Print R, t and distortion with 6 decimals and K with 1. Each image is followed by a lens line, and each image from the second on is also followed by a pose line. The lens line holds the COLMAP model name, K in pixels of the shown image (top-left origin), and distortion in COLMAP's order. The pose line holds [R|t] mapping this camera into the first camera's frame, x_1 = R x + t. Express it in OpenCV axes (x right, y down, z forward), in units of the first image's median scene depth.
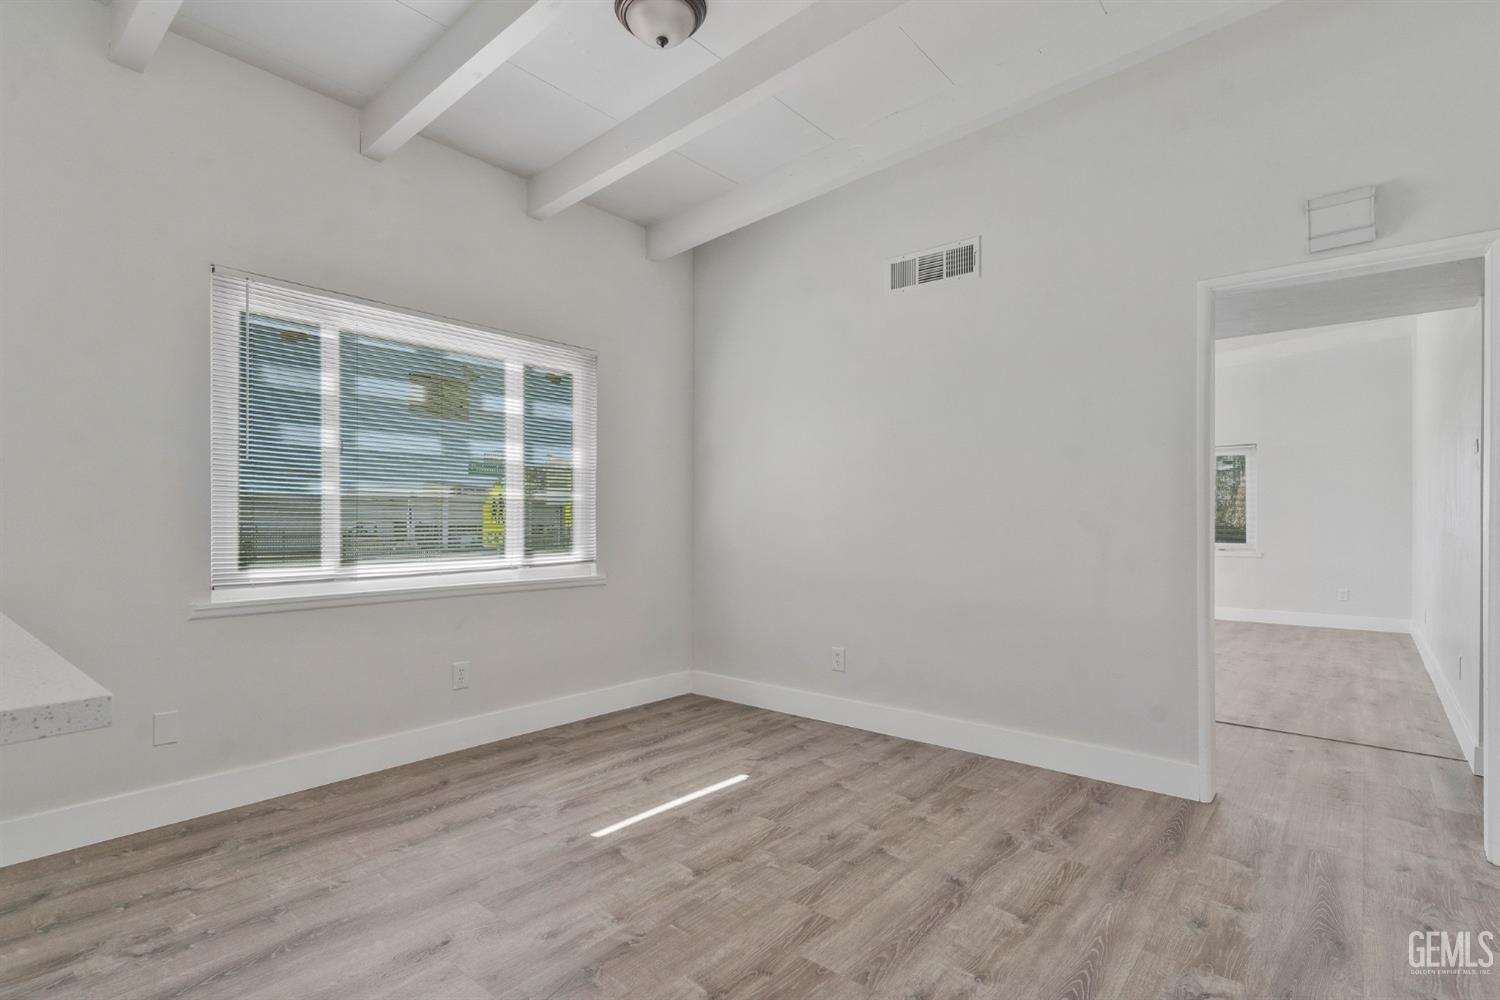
lens RADIAL K [[720.0, 0, 757.0], [0, 720.0, 496.2], [0, 0, 1]] dist [0.010969, 0.000152]
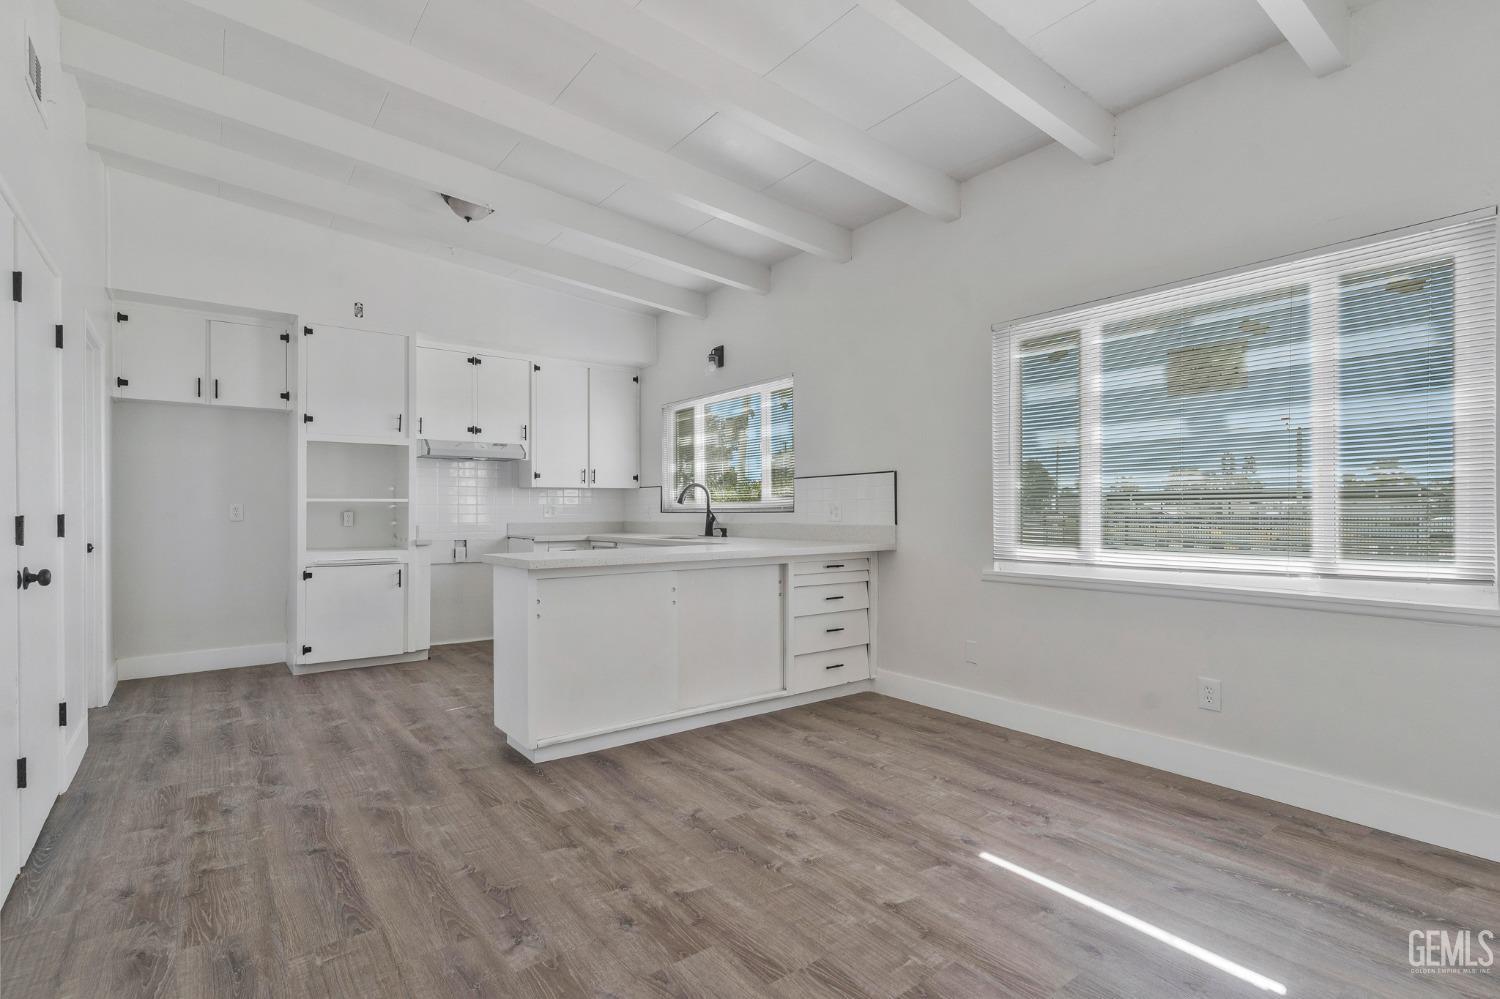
lens RADIAL K [[720.0, 0, 745.0], [0, 720.0, 495.0], [0, 0, 1]] dist [0.010969, 0.000152]
pose [[-0.226812, -0.020015, -0.973733, 0.614674], [0.039888, 0.998759, -0.029820, 0.021780], [0.973121, -0.045604, -0.225732, 0.762192]]
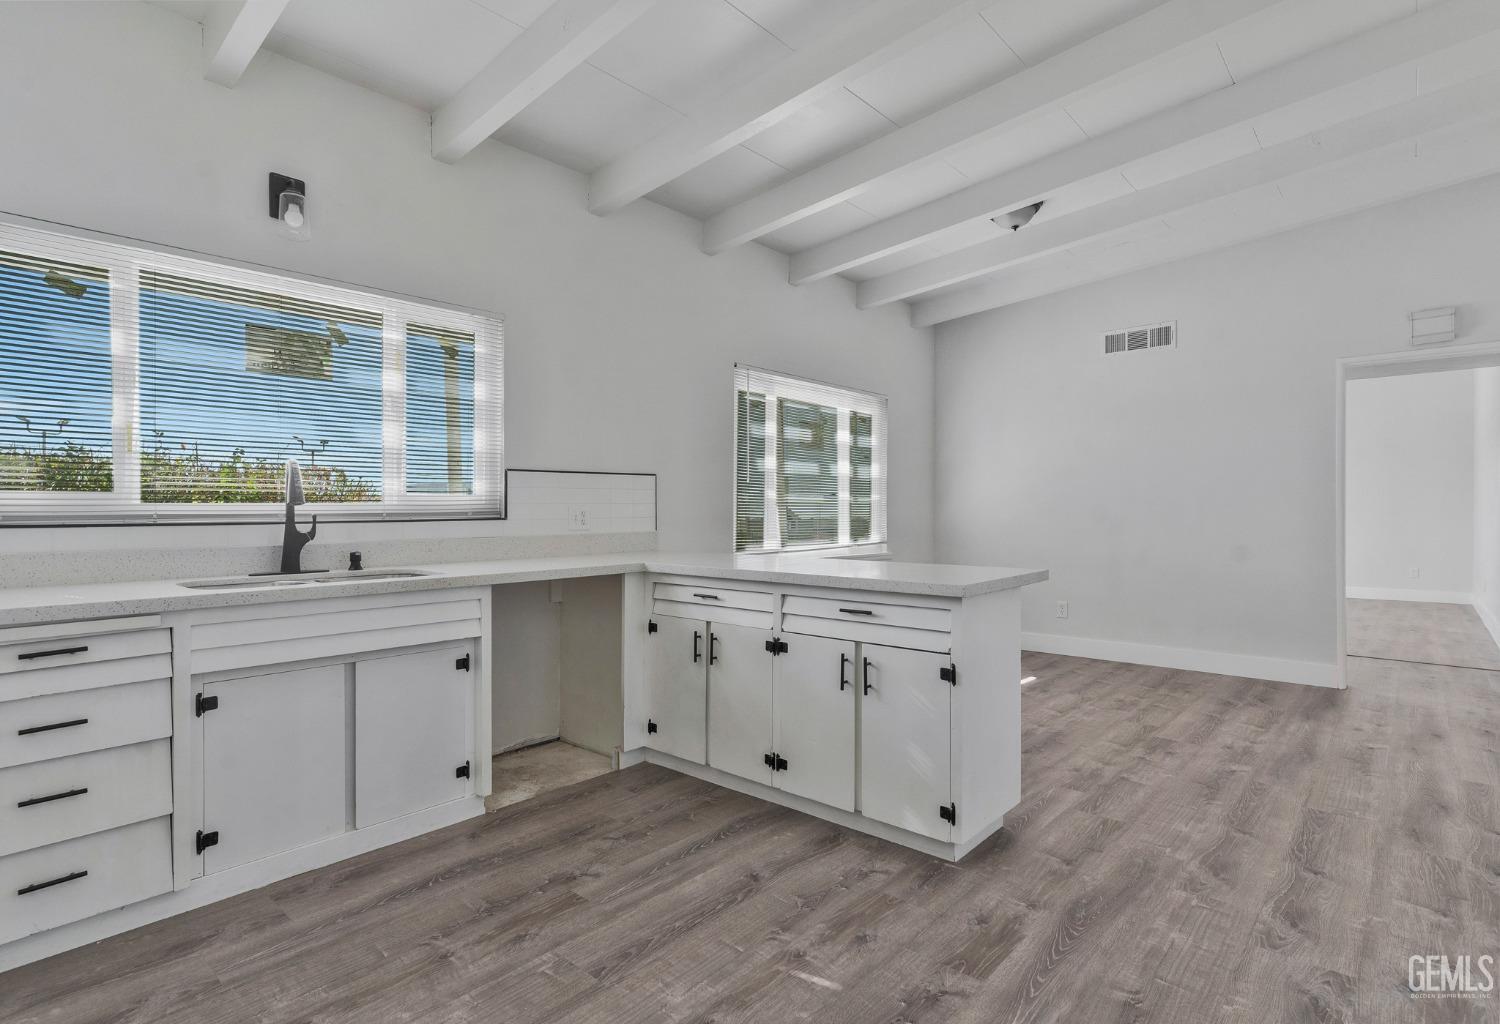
lens RADIAL K [[741.3, 0, 742.2], [0, 741.3, 512.4], [0, 0, 1]] dist [0.009904, 0.001697]
pose [[0.999219, 0.000079, -0.039522, -0.585192], [0.001564, 0.999136, 0.041532, -0.042173], [0.039491, -0.041562, 0.998355, -0.633221]]
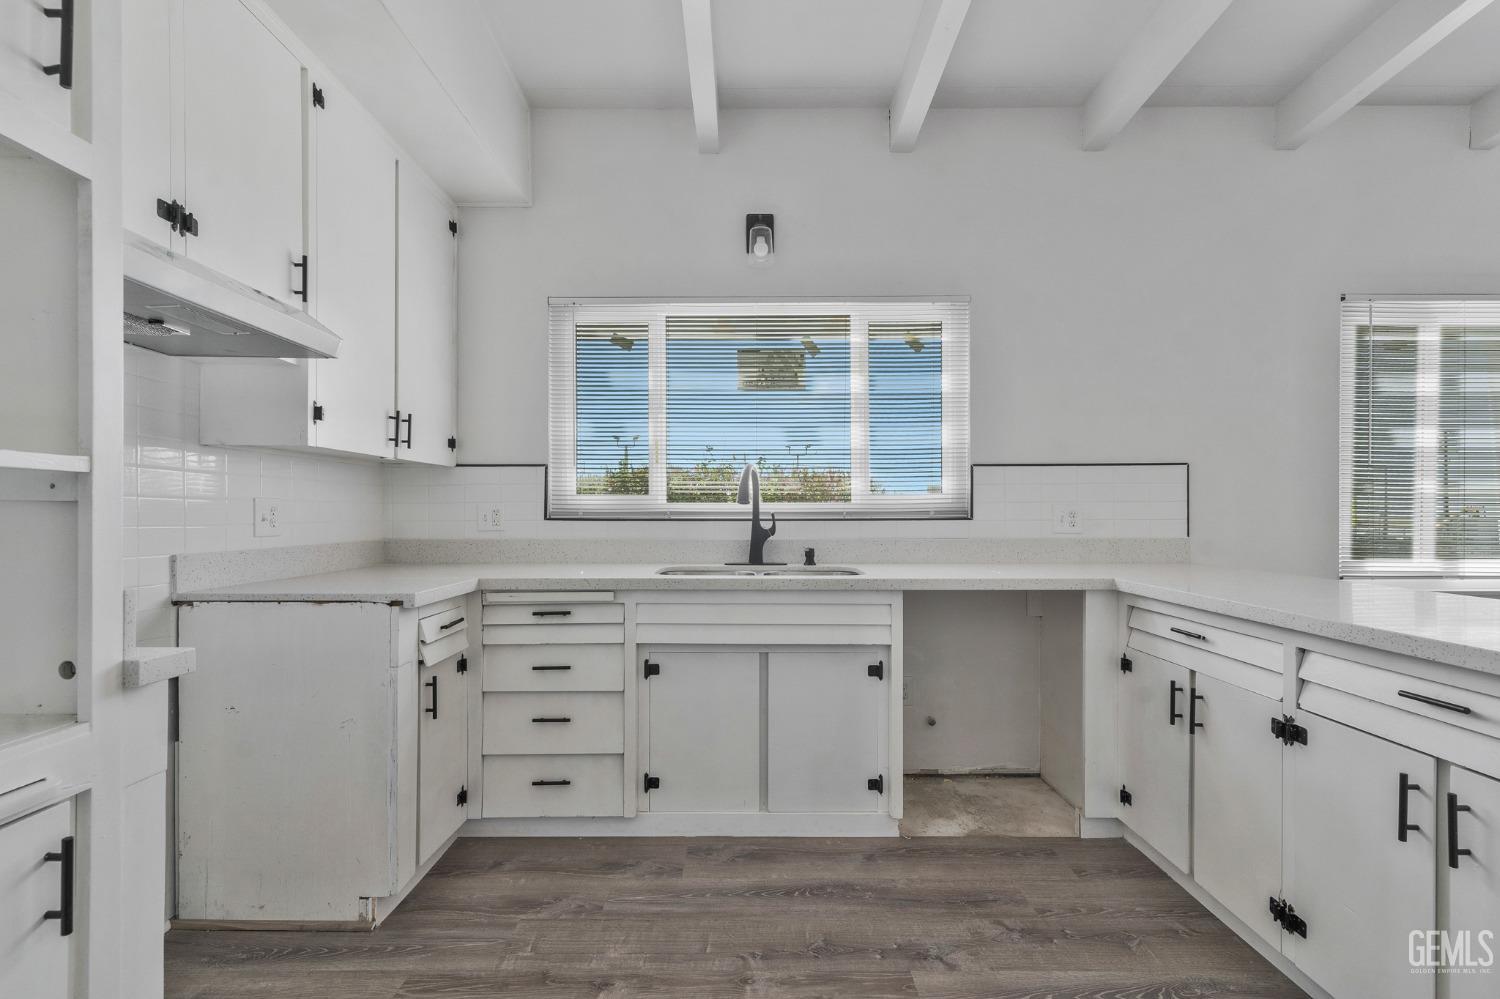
lens RADIAL K [[720.0, 0, 697.7], [0, 720.0, 508.6], [0, 0, 1]] dist [0.010969, 0.000152]
pose [[0.646615, 0.002309, -0.762813, -0.469938], [0.027314, 0.999284, 0.026179, -0.036312], [0.762327, -0.037763, 0.646089, -0.455534]]
